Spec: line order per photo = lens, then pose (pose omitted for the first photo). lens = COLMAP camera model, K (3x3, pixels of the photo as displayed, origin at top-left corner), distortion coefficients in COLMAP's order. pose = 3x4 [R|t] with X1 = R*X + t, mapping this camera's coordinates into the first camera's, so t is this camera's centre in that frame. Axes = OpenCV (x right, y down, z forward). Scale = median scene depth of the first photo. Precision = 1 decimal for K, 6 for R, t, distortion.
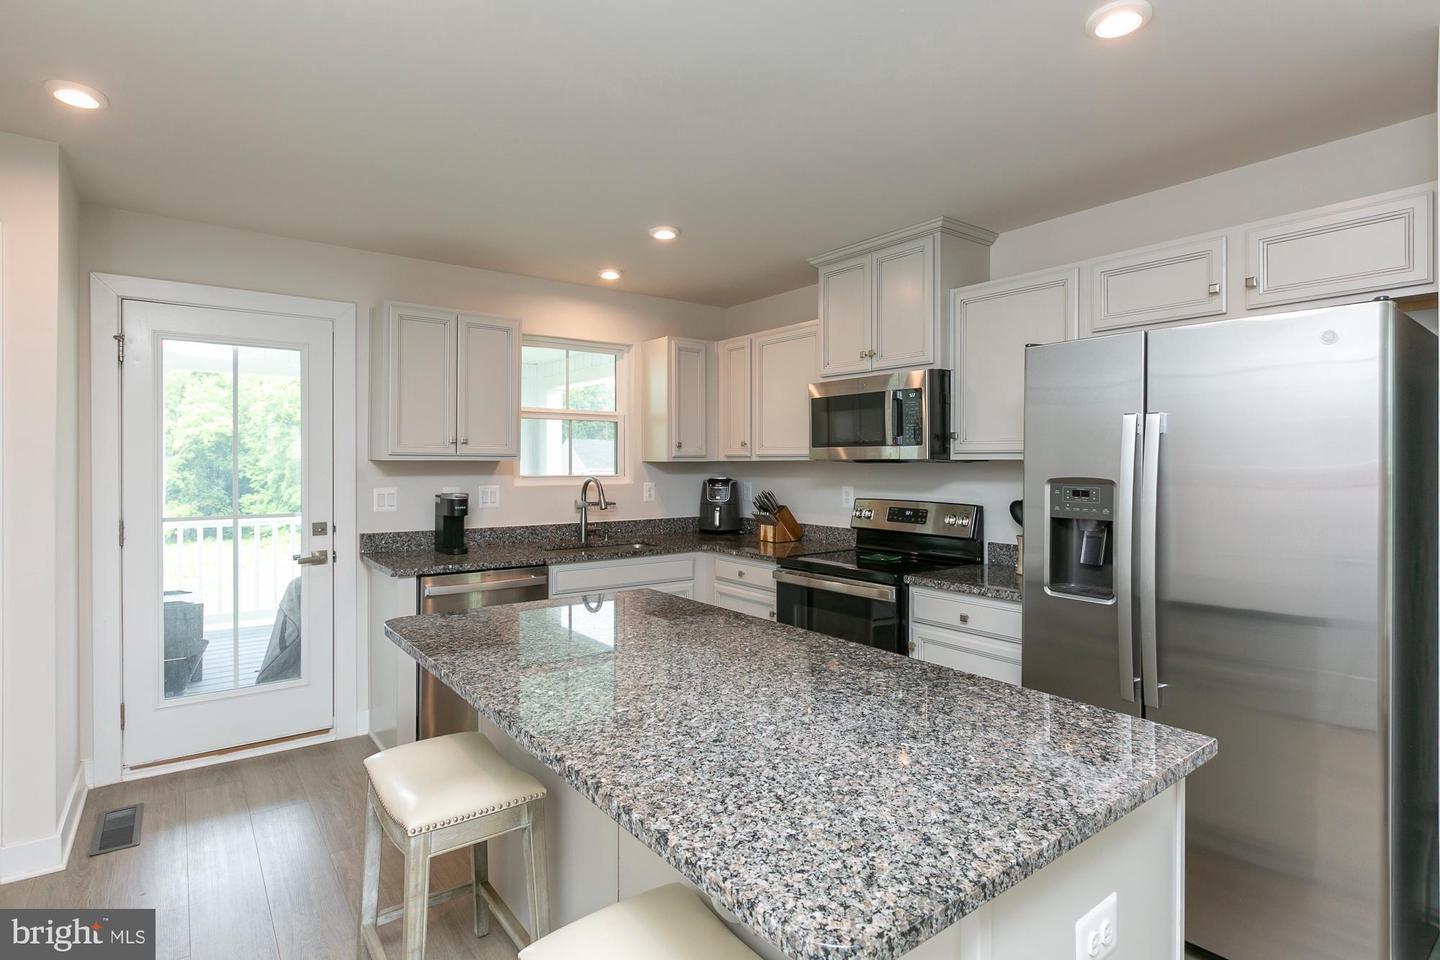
lens RADIAL K [[732.9, 0, 720.7], [0, 732.9, 468.2], [0, 0, 1]] dist [-0.002935, -0.001607]
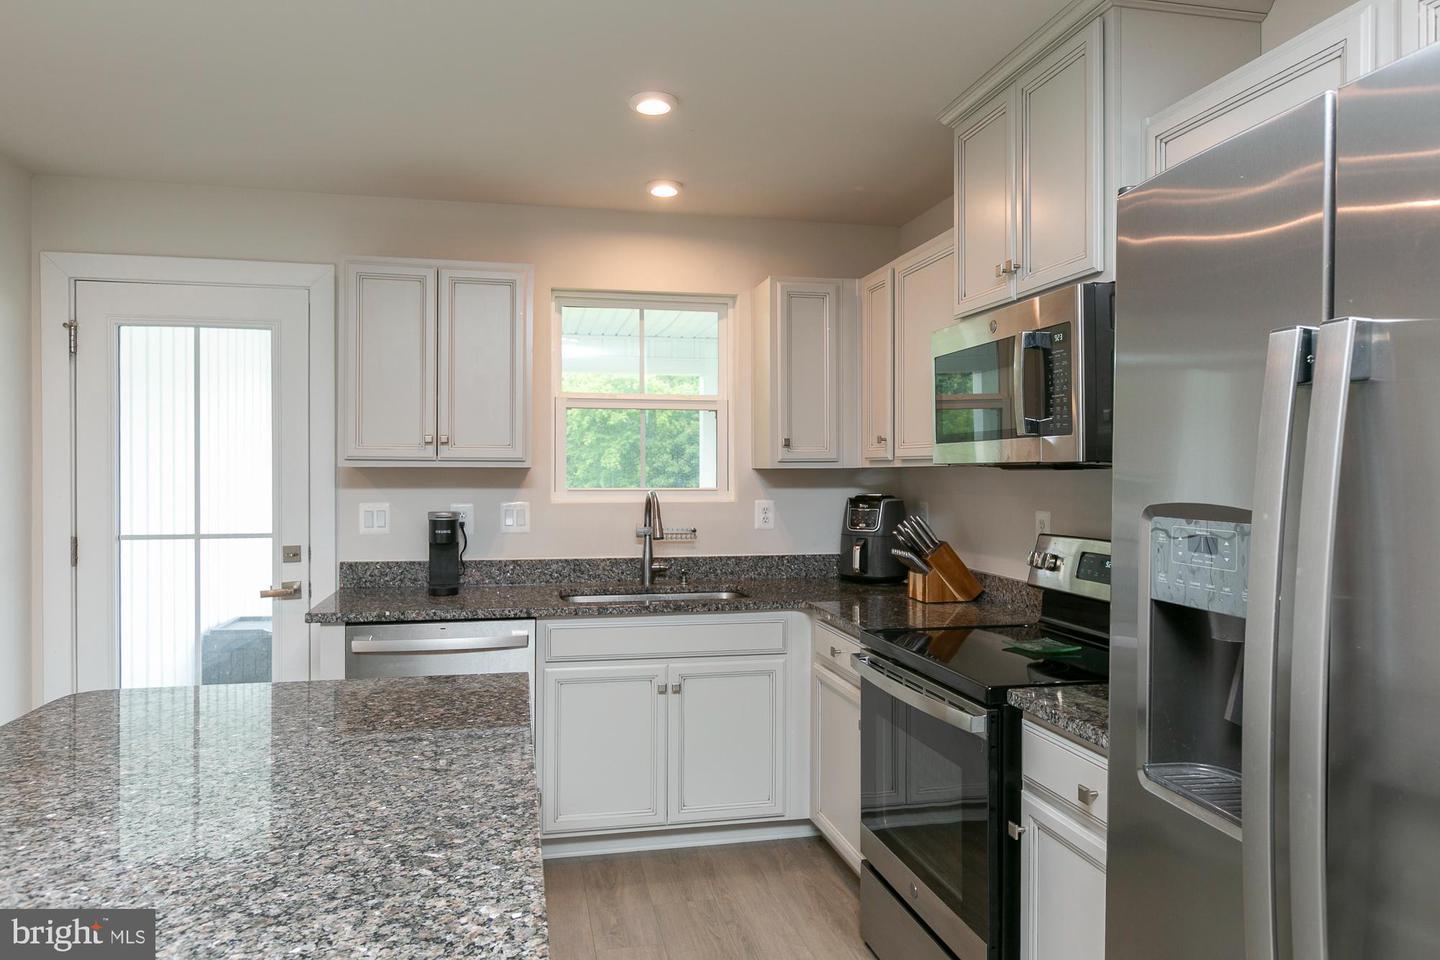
lens RADIAL K [[939.1, 0, 724.7], [0, 939.1, 473.7], [0, 0, 1]] dist [0.005974, -0.004324]
pose [[0.904618, 0.000406, -0.426224, 0.275639], [-0.003024, 0.999980, -0.005466, 0.000277], [0.426213, 0.006233, 0.904601, 0.253367]]
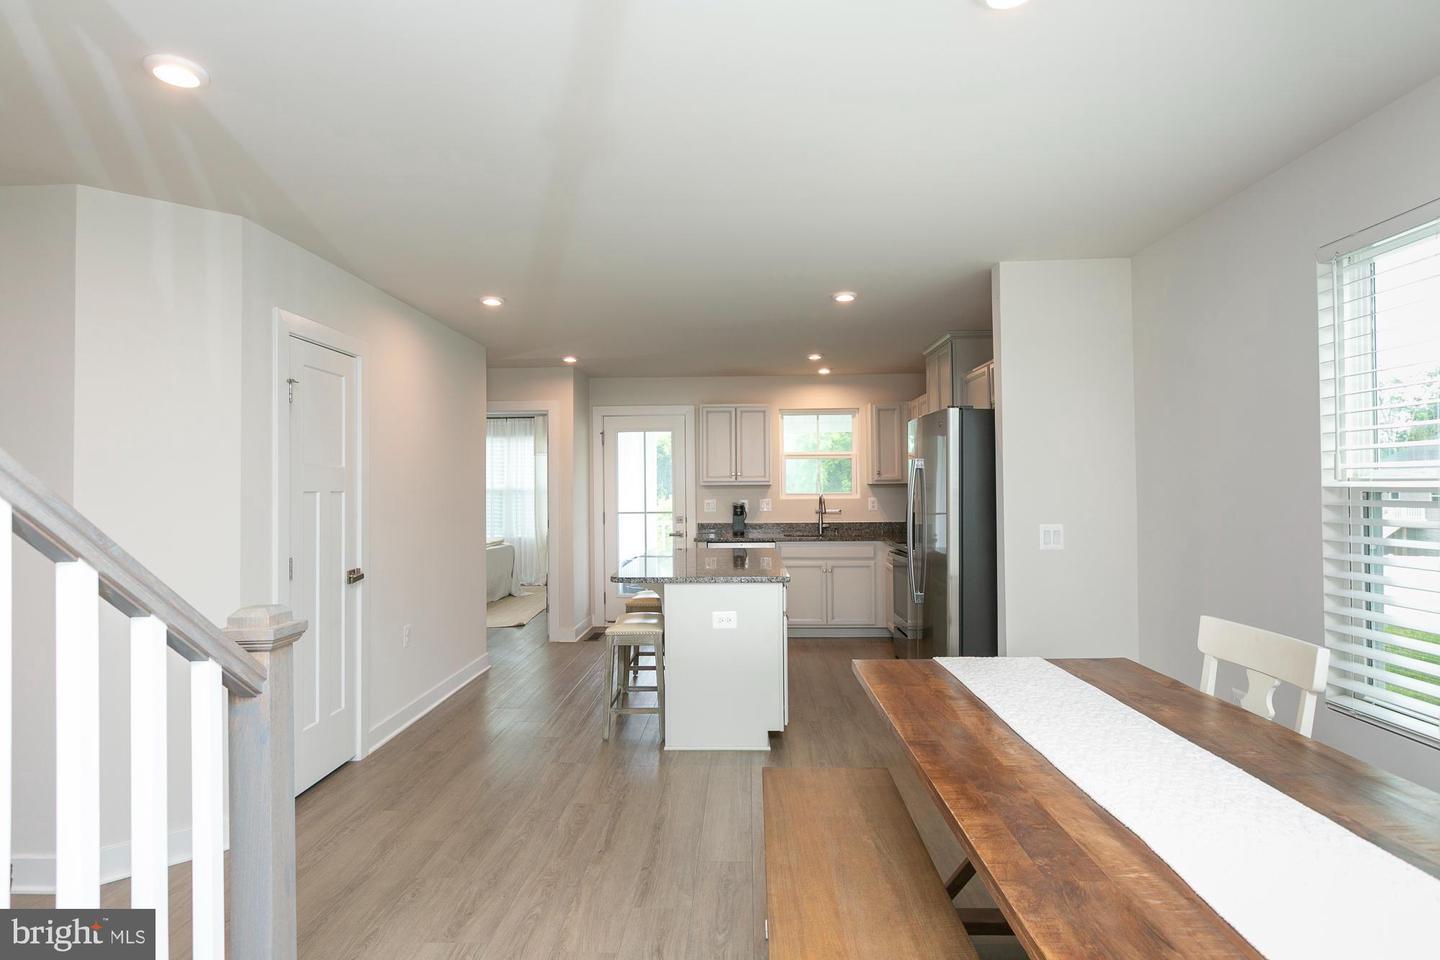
lens RADIAL K [[823.1, 0, 713.2], [0, 823.1, 482.5], [0, 0, 1]] dist [-0.001009, -0.000069]
pose [[0.765067, -0.012076, -0.643838, 0.875492], [0.004967, 0.999905, -0.012851, 0.009289], [0.643932, 0.006634, 0.765054, -0.596962]]
